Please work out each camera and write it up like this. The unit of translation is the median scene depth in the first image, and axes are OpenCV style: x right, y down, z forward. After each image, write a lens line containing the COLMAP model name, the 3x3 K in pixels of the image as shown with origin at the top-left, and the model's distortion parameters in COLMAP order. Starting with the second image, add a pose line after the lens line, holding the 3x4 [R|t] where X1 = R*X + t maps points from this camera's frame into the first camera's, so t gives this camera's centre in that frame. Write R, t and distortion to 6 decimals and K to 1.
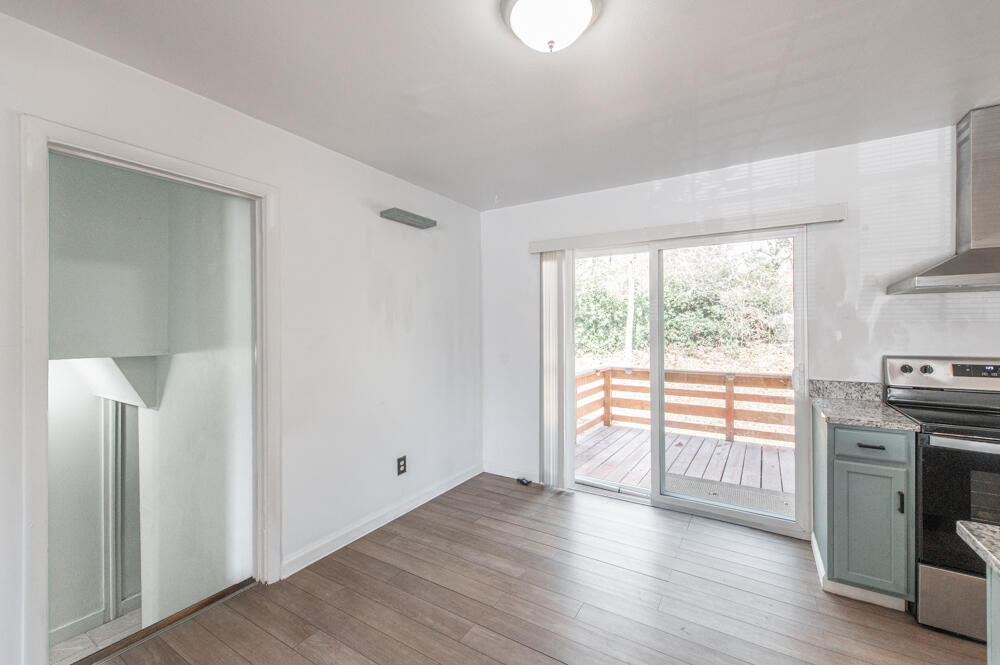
lens RADIAL K [[409.2, 0, 497.1], [0, 409.2, 326.6], [0, 0, 1]] dist [0.007928, -0.000251]
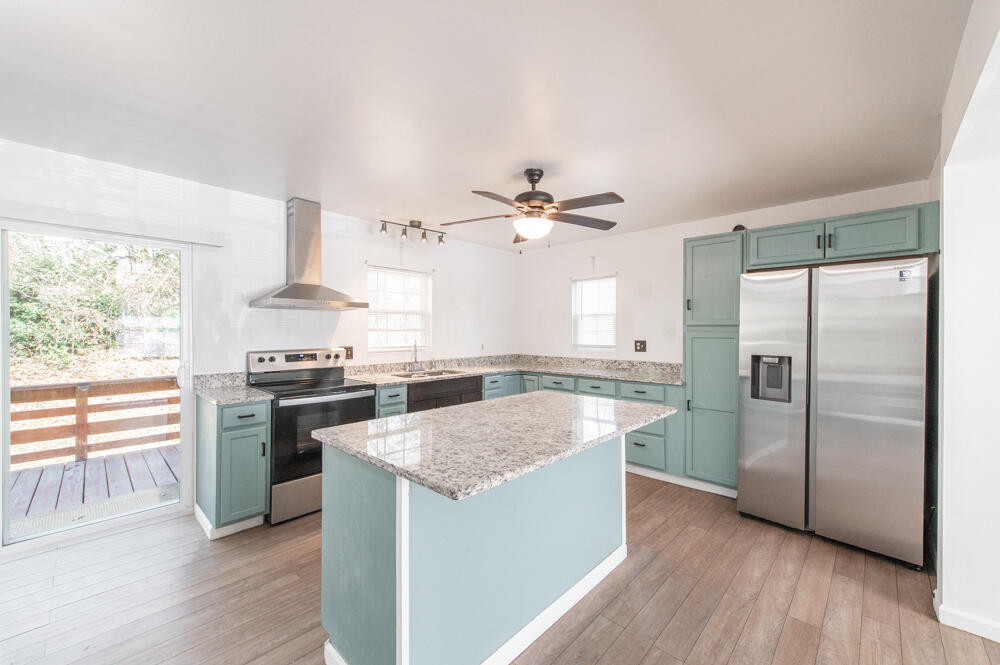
lens RADIAL K [[395.2, 0, 500.0], [0, 395.2, 332.5], [0, 0, 1]] dist [0.001537, -0.000100]
pose [[0.191555, -0.000609, 0.981482, -0.147457], [-0.003298, 0.999994, 0.001264, 0.001618], [-0.981476, -0.003479, 0.191552, -0.060482]]
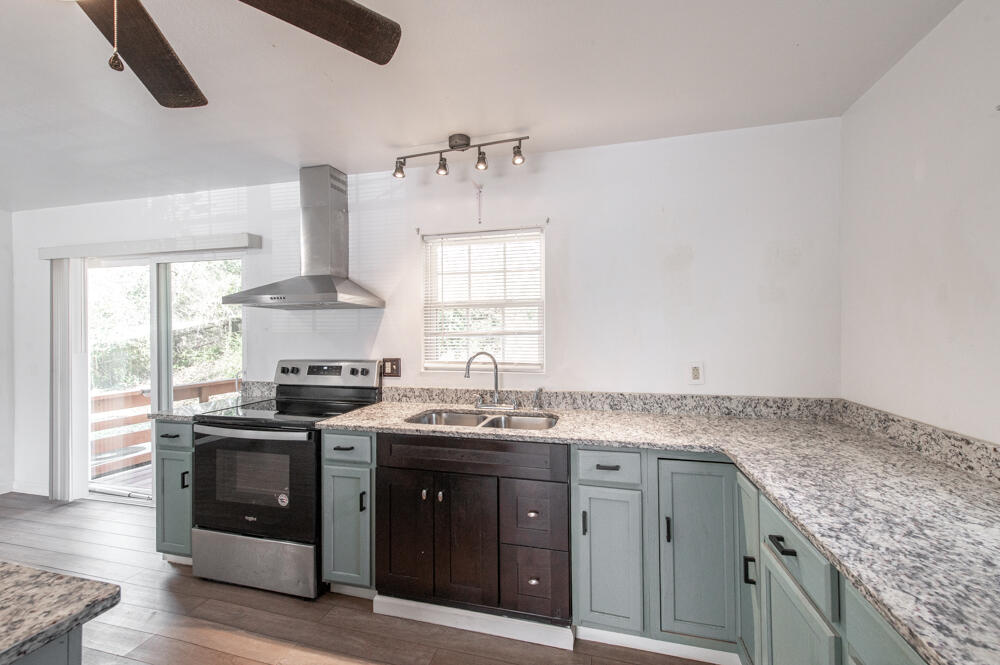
lens RADIAL K [[395.2, 0, 500.0], [0, 395.2, 332.5], [0, 0, 1]] dist [0.001537, -0.000100]
pose [[0.952854, 0.002512, 0.303418, 0.898836], [-0.000849, 0.999984, -0.005612, -0.002866], [-0.303428, 0.005090, 0.952841, -0.236756]]
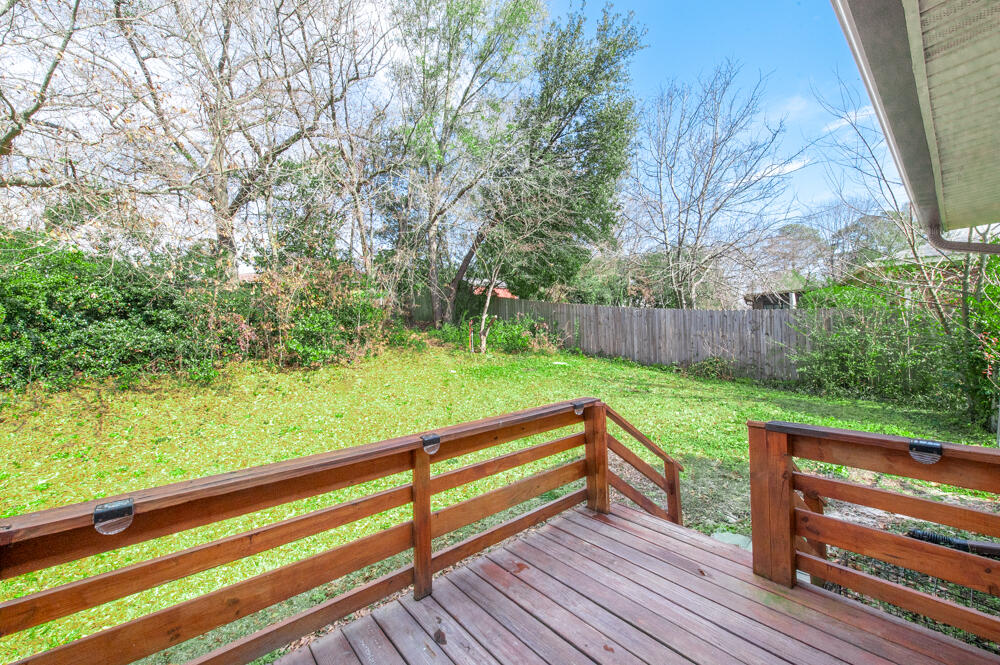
lens RADIAL K [[395.2, 0, 500.0], [0, 395.2, 332.5], [0, 0, 1]] dist [0.001537, -0.000100]
pose [[0.295028, -0.000810, 0.955488, 0.324801], [0.024655, 0.999673, -0.006765, 0.017901], [-0.955170, 0.025553, 0.294952, 1.295797]]
